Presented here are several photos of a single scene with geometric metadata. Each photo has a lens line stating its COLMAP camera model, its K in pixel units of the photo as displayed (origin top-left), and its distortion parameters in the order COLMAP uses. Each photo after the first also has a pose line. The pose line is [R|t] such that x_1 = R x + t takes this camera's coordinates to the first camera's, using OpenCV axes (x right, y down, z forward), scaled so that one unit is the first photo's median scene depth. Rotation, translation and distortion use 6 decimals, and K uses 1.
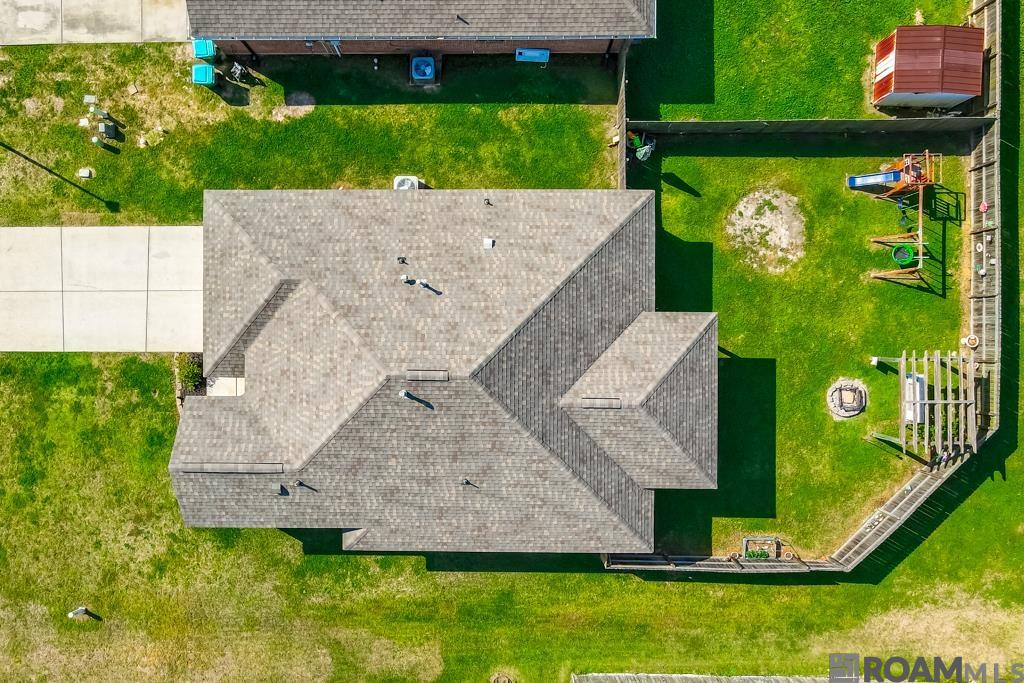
lens RADIAL K [[749.0, 0, 509.2], [0, 749.0, 326.5], [0, 0, 1]] dist [-0.003639, -0.001134]
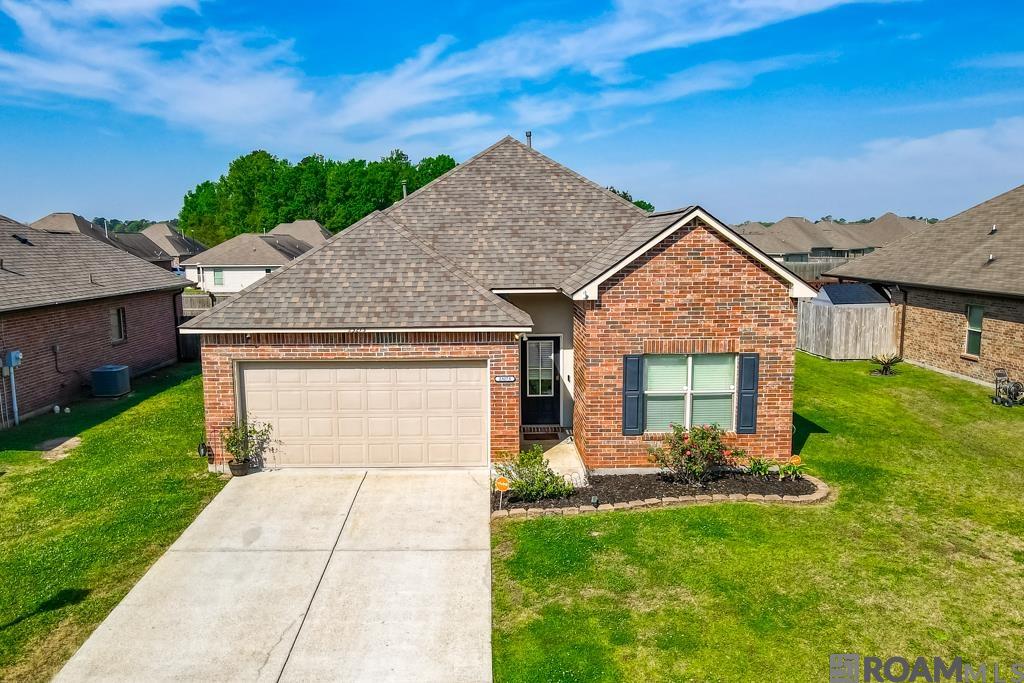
lens RADIAL K [[809.7, 0, 515.4], [0, 809.7, 379.8], [0, 0, 1]] dist [0.014698, 0.004415]
pose [[-0.015886, -0.168494, 0.985575, -0.875118], [0.999761, -0.017453, 0.013131, 0.041585], [0.014989, 0.985548, 0.168731, 0.844201]]
